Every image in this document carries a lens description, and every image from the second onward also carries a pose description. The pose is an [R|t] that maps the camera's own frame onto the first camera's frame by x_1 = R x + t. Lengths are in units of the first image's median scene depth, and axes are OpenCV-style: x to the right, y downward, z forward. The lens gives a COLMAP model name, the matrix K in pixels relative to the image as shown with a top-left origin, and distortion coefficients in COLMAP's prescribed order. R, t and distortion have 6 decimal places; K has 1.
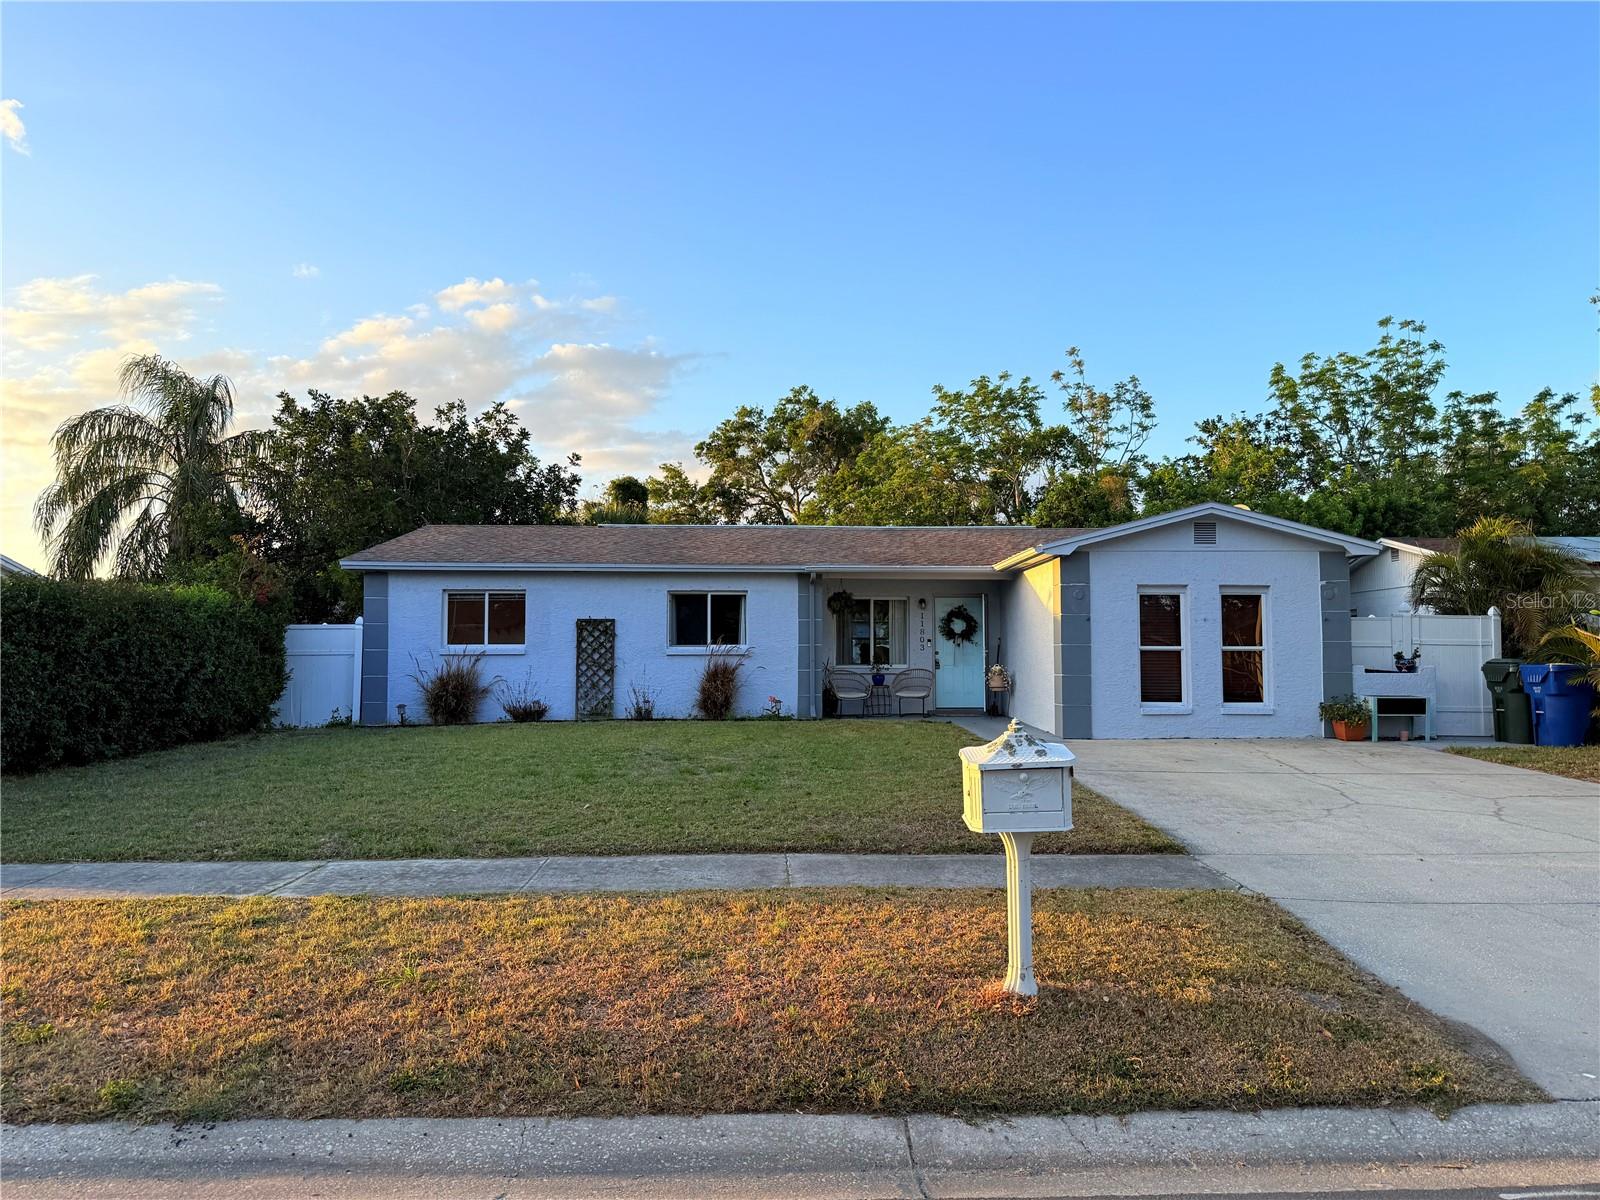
lens RADIAL K [[1123.9, 0, 800.0], [0, 1123.9, 600.0], [0, 0, 1]] dist [0.137508, -0.246074]
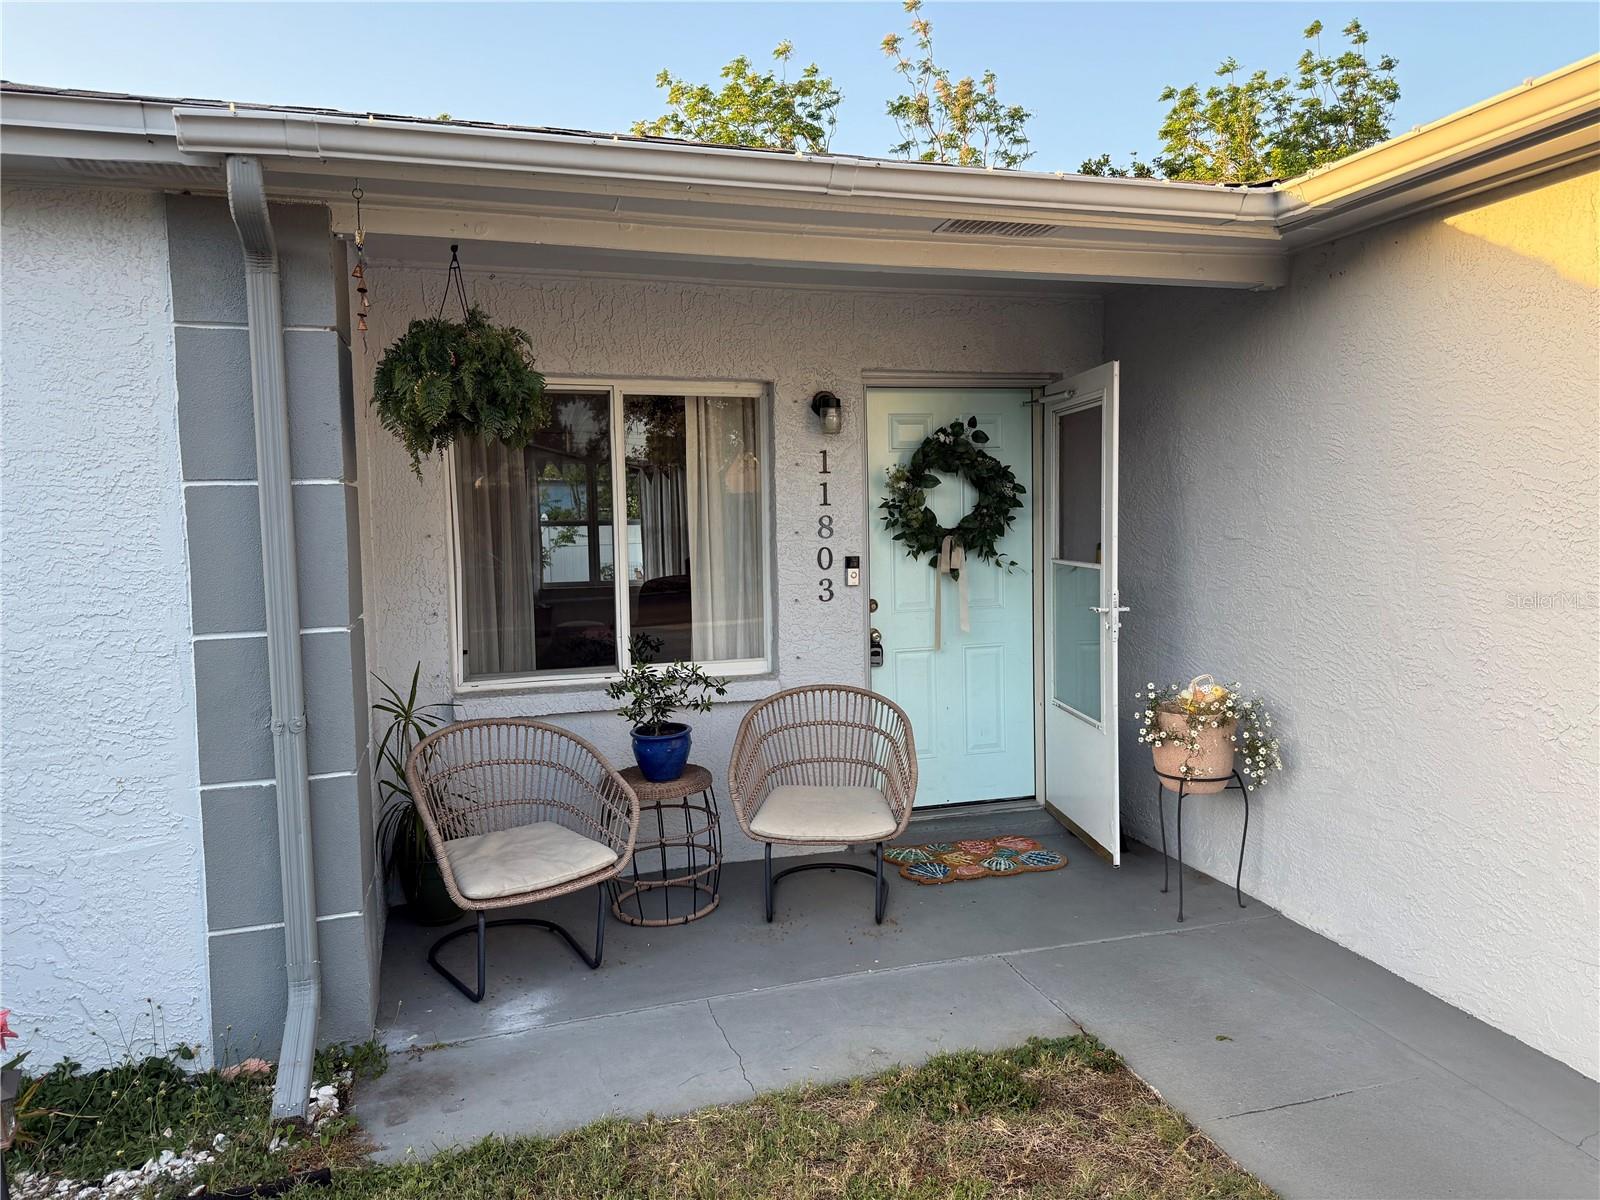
lens RADIAL K [[1091.4, 0, 802.7], [0, 1091.4, 552.9], [0, 0, 1]] dist [0.000581, -0.000231]
pose [[0.965451, -0.038181, 0.257774, 0.045549], [0.012342, 0.994797, 0.101123, 0.010038], [-0.260294, -0.094447, 0.960899, 0.824998]]
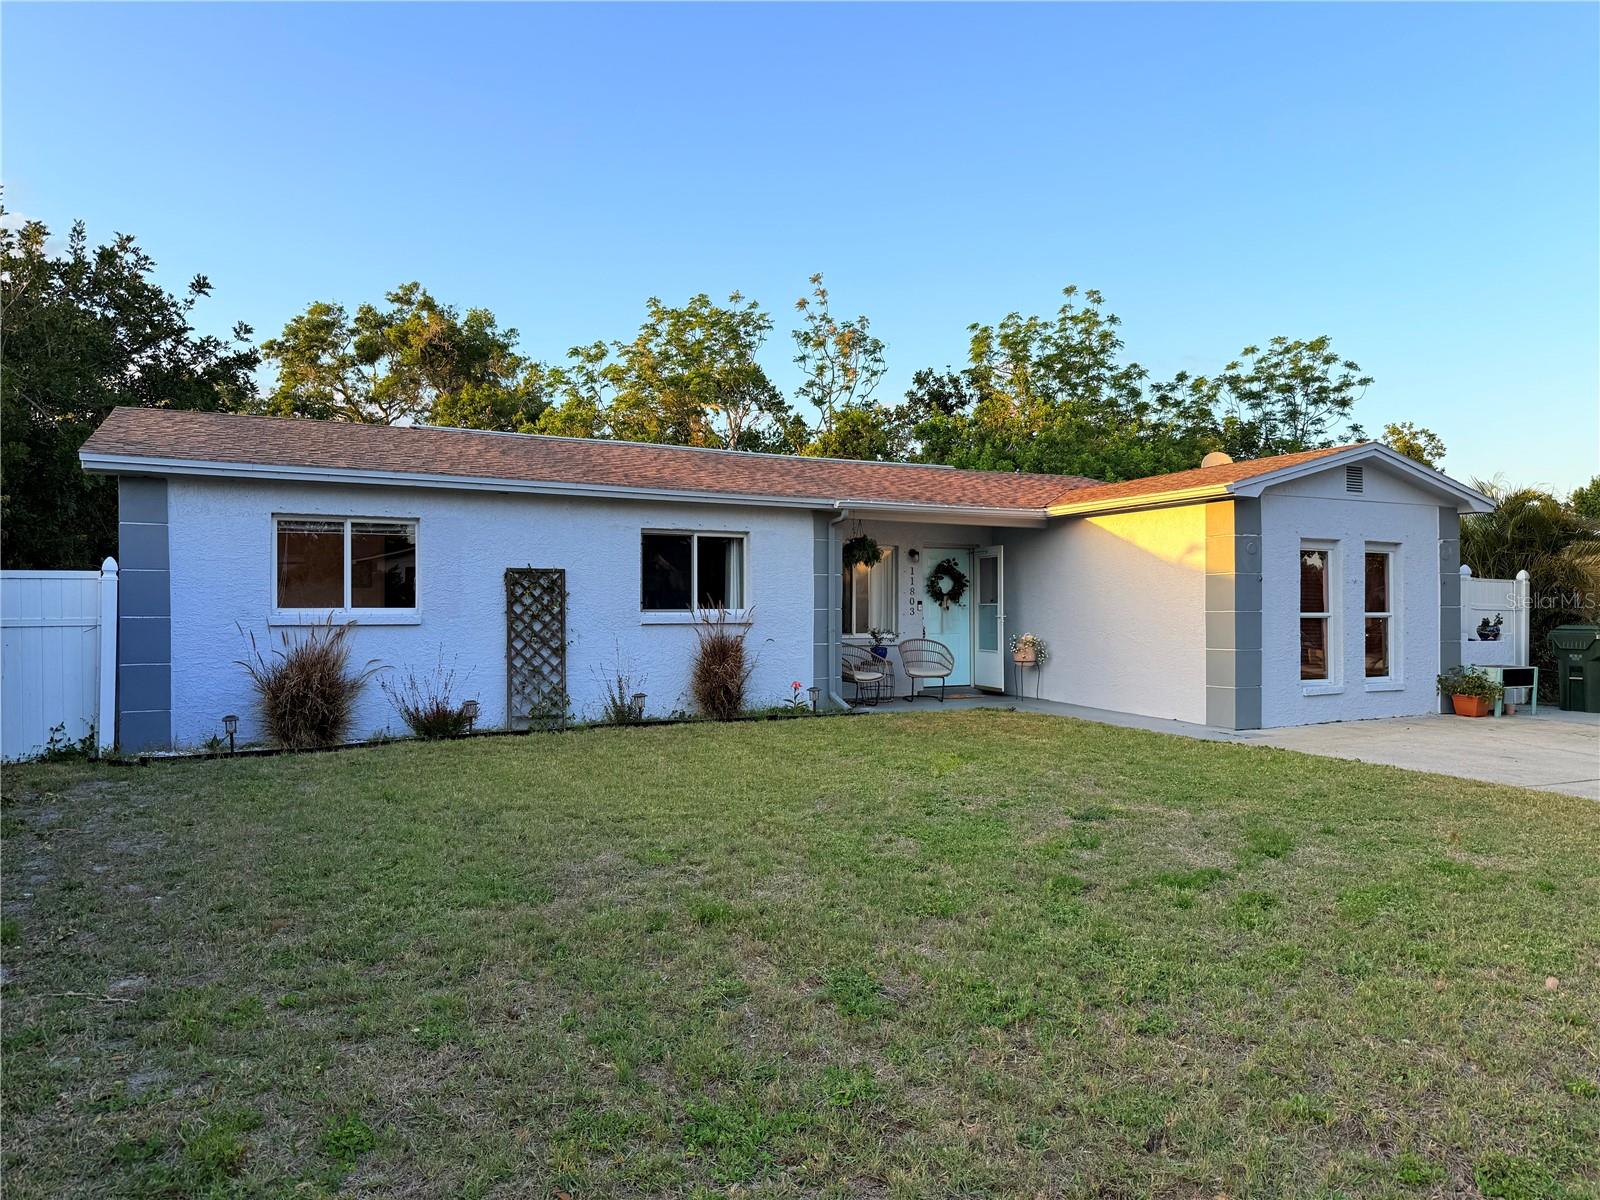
lens RADIAL K [[1123.9, 0, 800.0], [0, 1123.9, 600.0], [0, 0, 1]] dist [0.137508, -0.246074]
pose [[0.893905, 0.003244, 0.448245, -0.334324], [-0.022141, 0.999073, 0.036924, 0.007529], [-0.447709, -0.042931, 0.893148, 0.357690]]
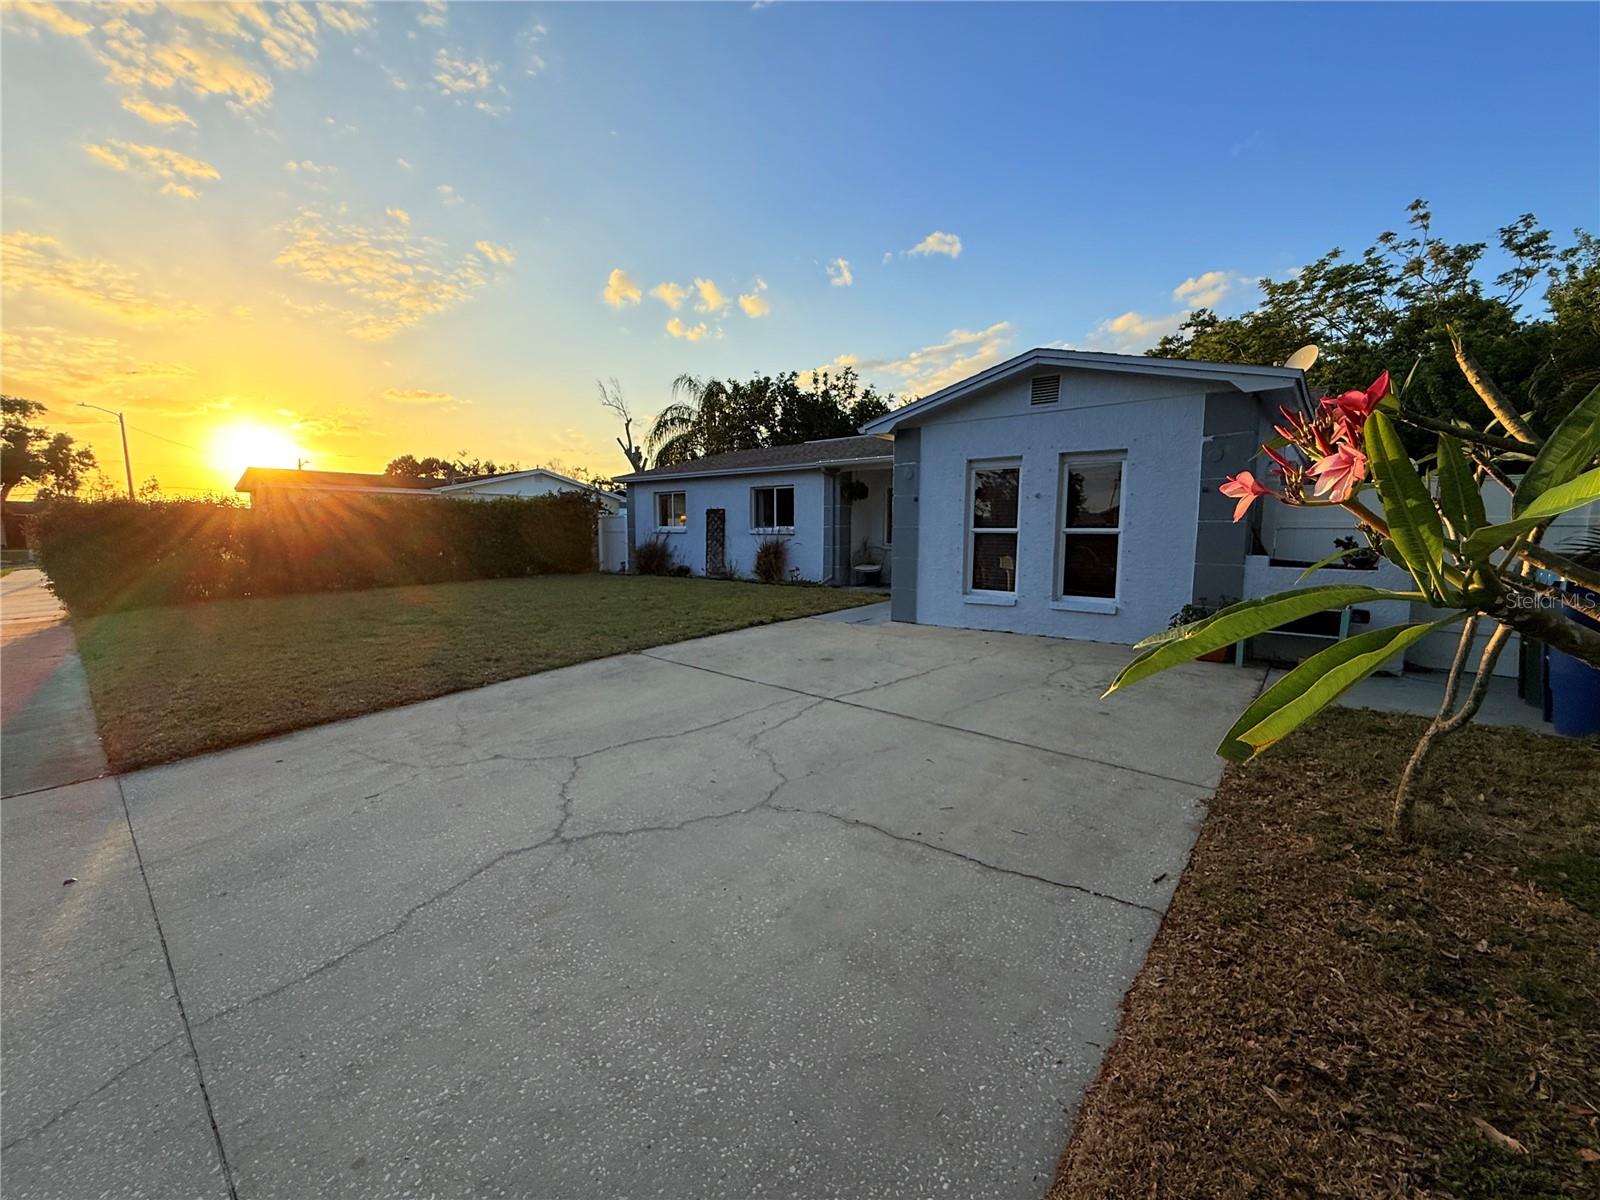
lens RADIAL K [[645.1, 0, 793.9], [0, 645.1, 597.4], [0, 0, 1]] dist [0.001526, -0.000248]
pose [[0.738716, 0.072239, -0.670135, 0.462324], [0.031538, 0.989446, 0.141426, 0.015089], [0.673279, -0.125608, 0.728641, 0.443300]]
